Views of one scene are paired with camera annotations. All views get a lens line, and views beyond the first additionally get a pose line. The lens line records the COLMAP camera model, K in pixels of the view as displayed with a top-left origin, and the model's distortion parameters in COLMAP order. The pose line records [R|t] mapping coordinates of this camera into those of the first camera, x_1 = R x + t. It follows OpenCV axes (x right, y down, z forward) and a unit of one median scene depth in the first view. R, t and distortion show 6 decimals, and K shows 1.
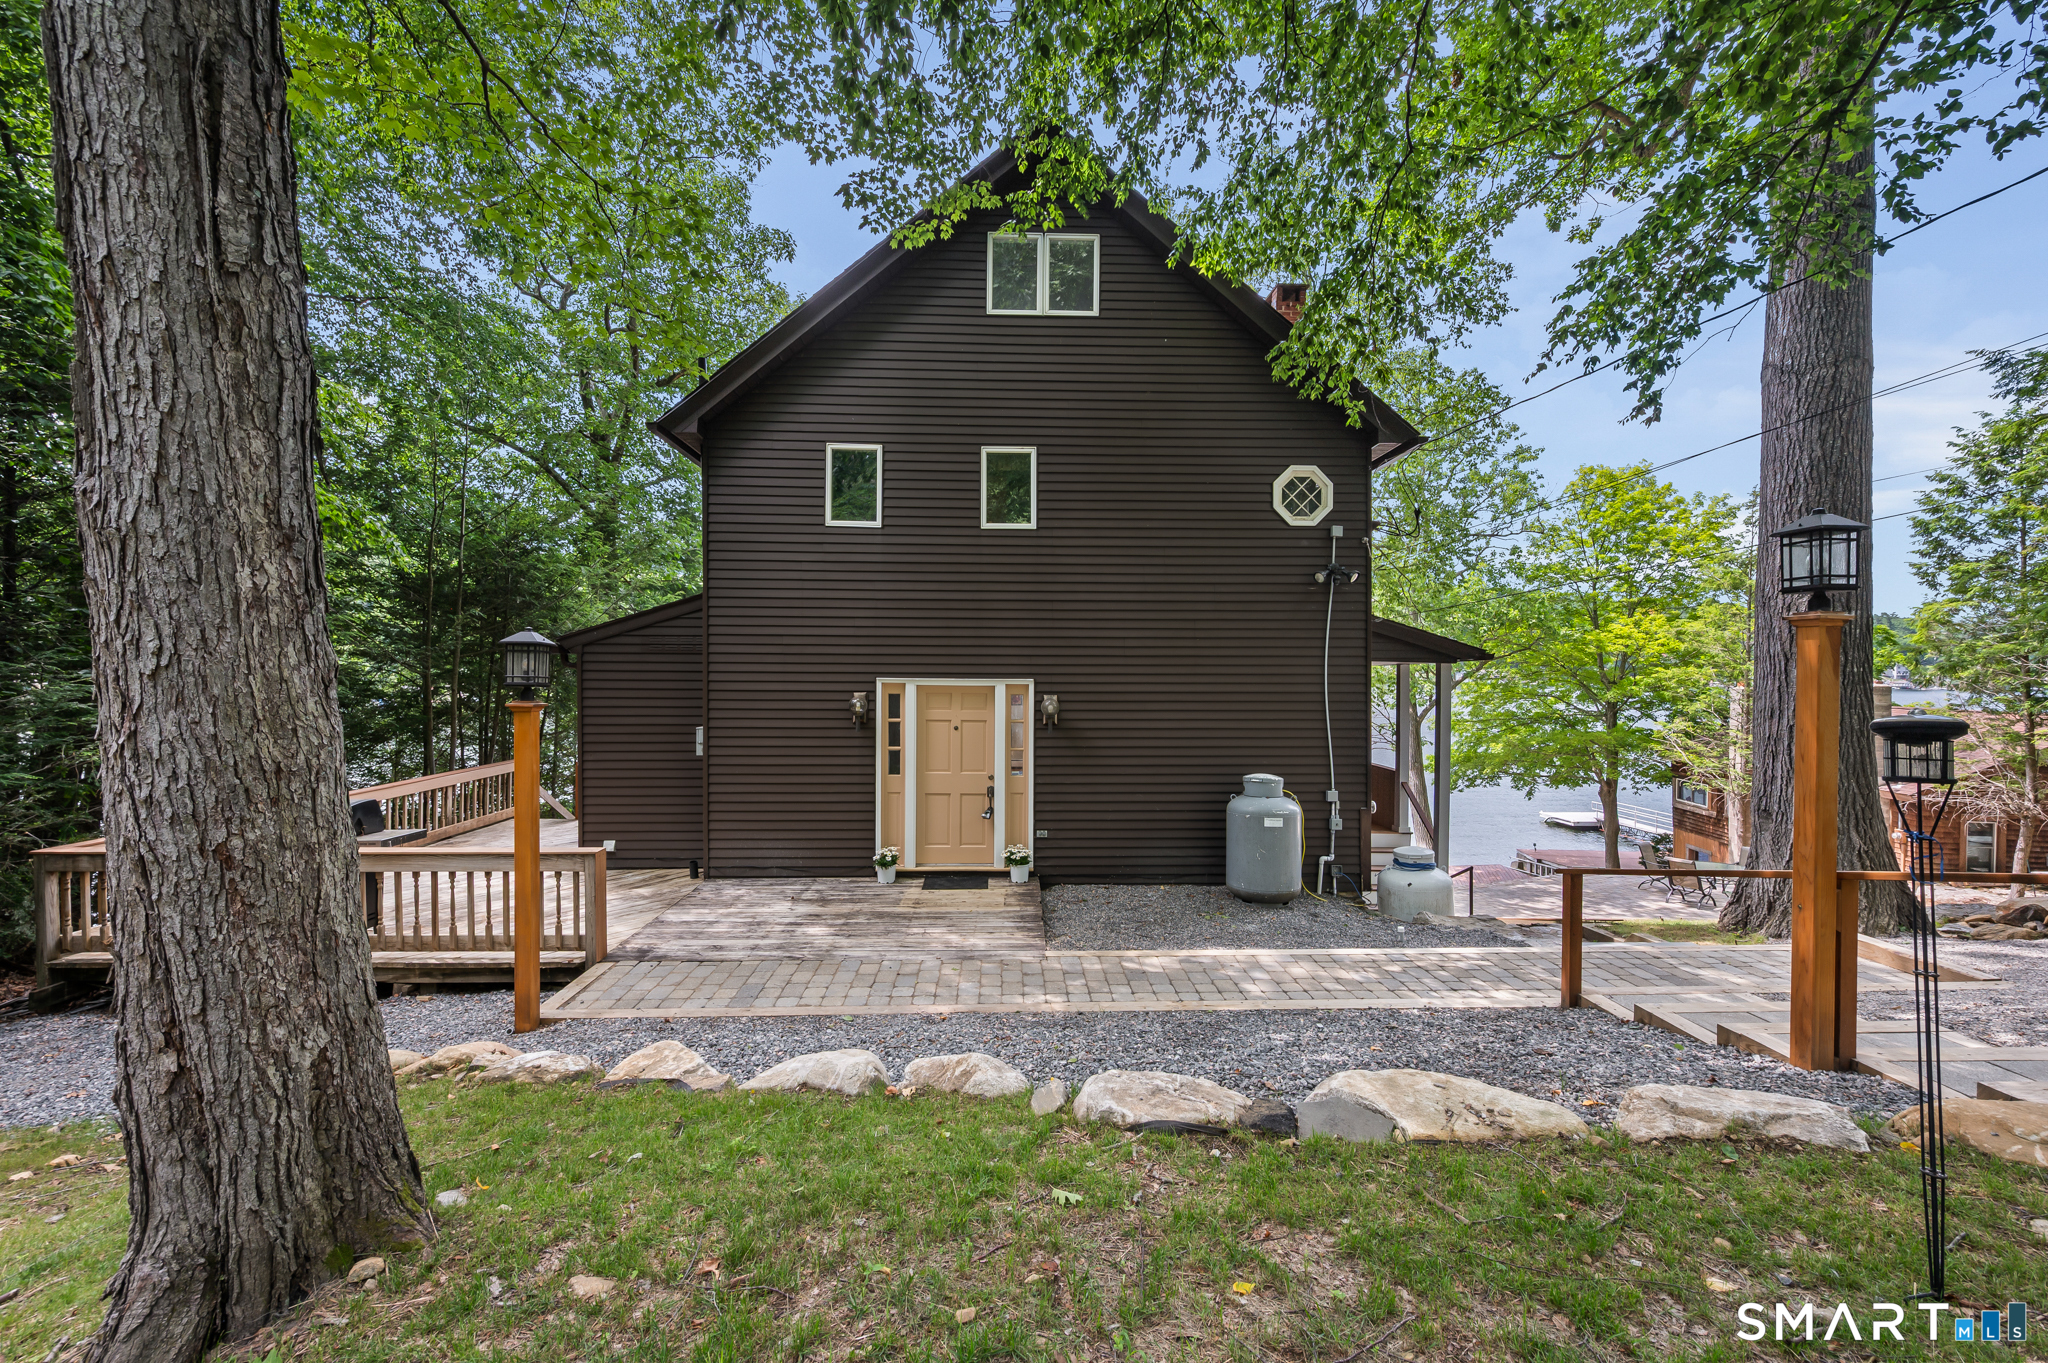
lens RADIAL K [[828.9, 0, 1012.4], [0, 828.9, 687.5], [0, 0, 1]] dist [0.000751, 0.000038]
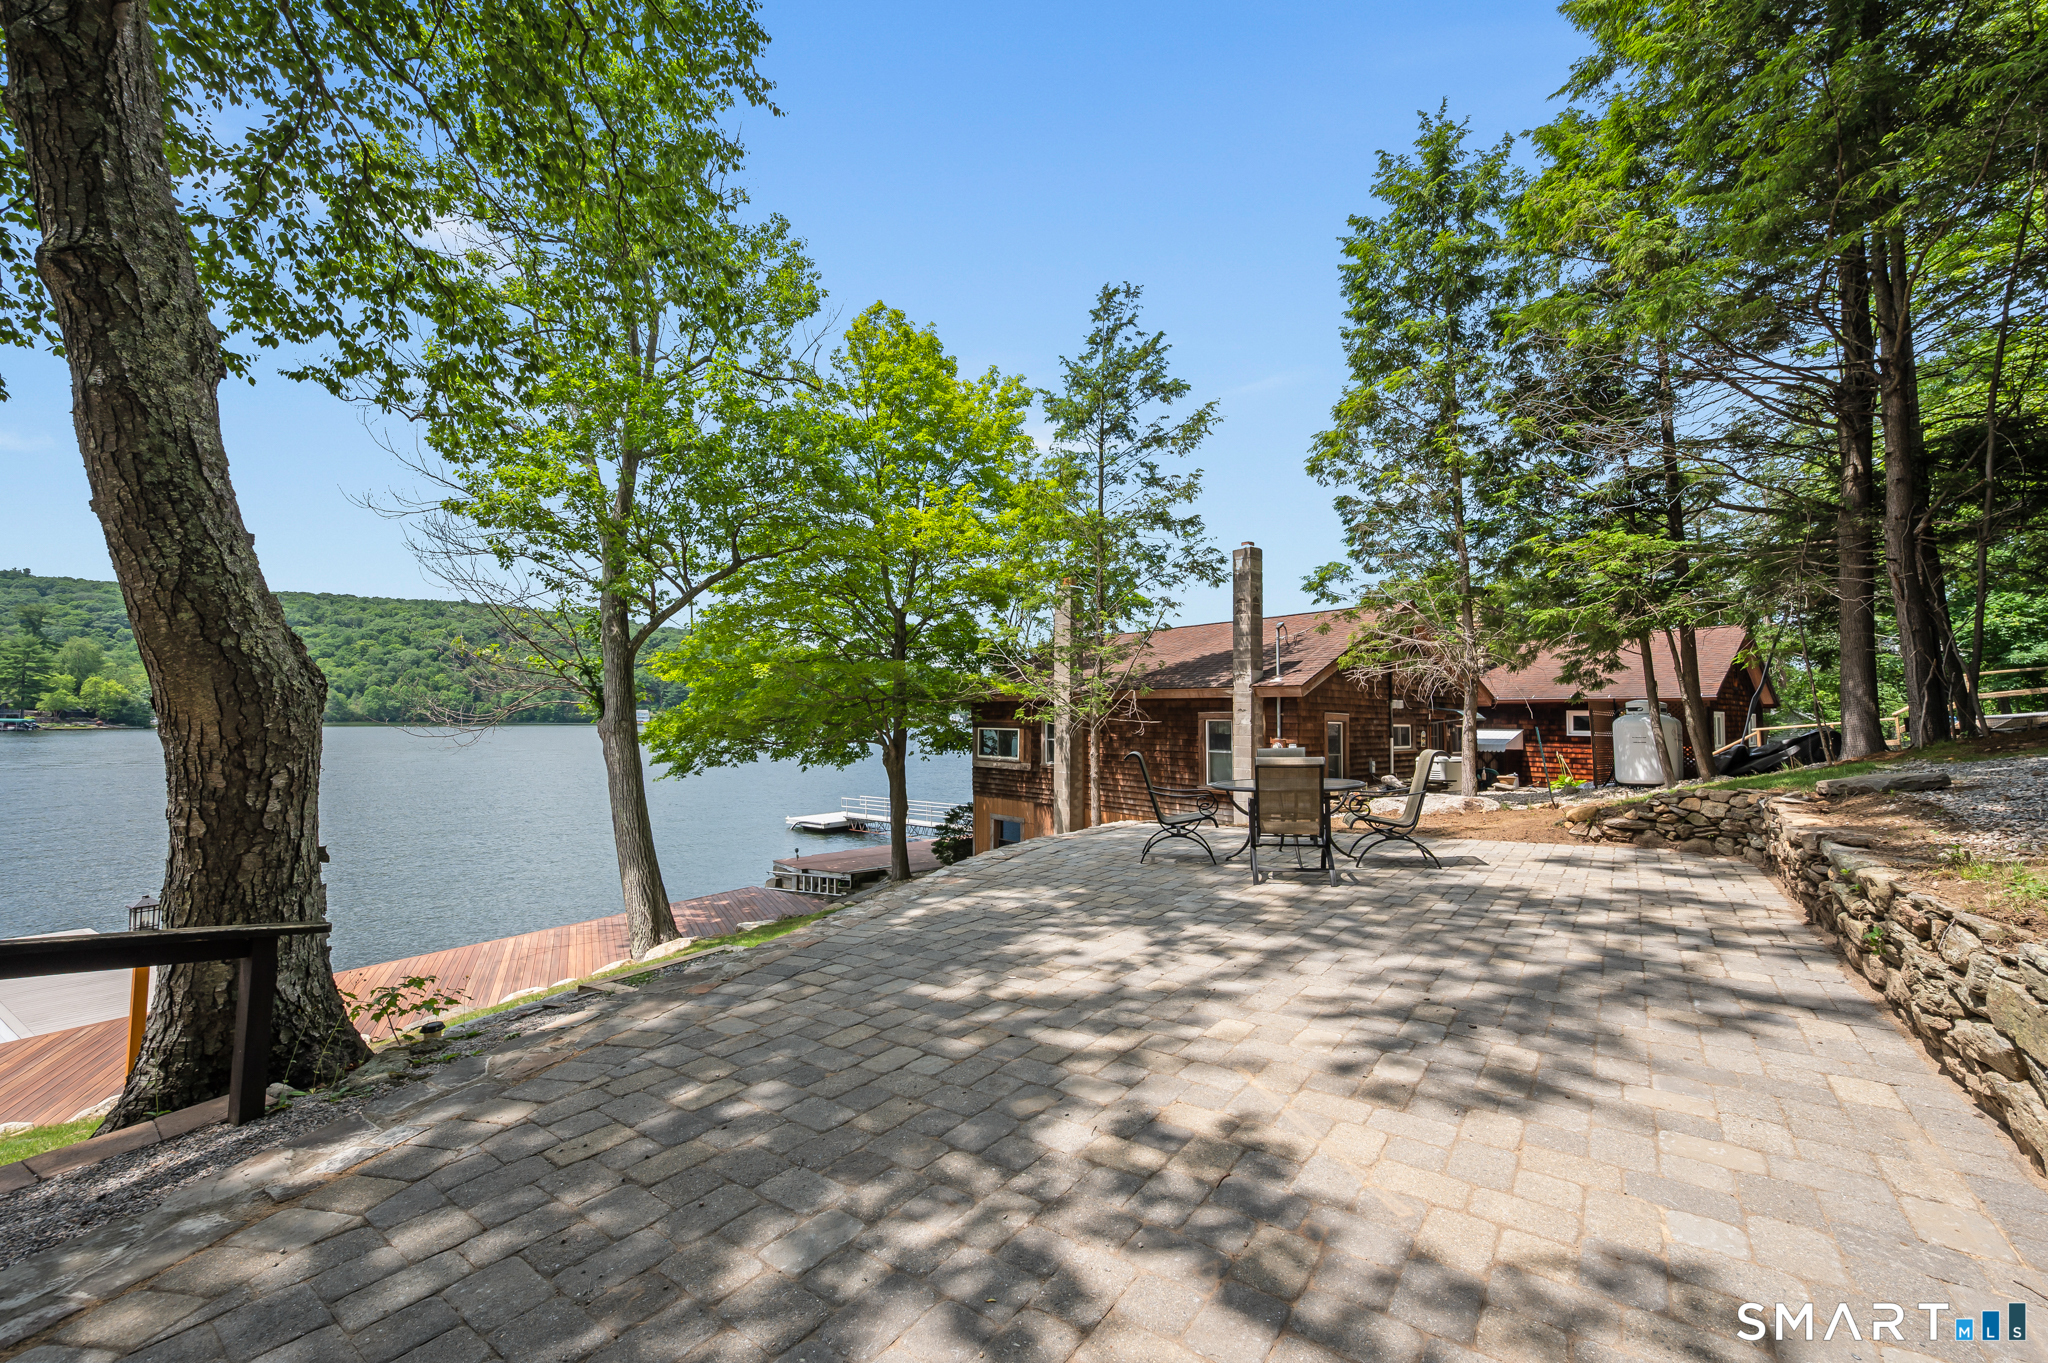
lens RADIAL K [[828.9, 0, 1020.9], [0, 828.9, 684.5], [0, 0, 1]] dist [0.000751, 0.000038]
pose [[0.639351, 0.041274, 0.767806, 0.494709], [0.005823, 0.998270, -0.058511, 0.224010], [-0.768893, 0.041880, 0.638005, 0.968675]]
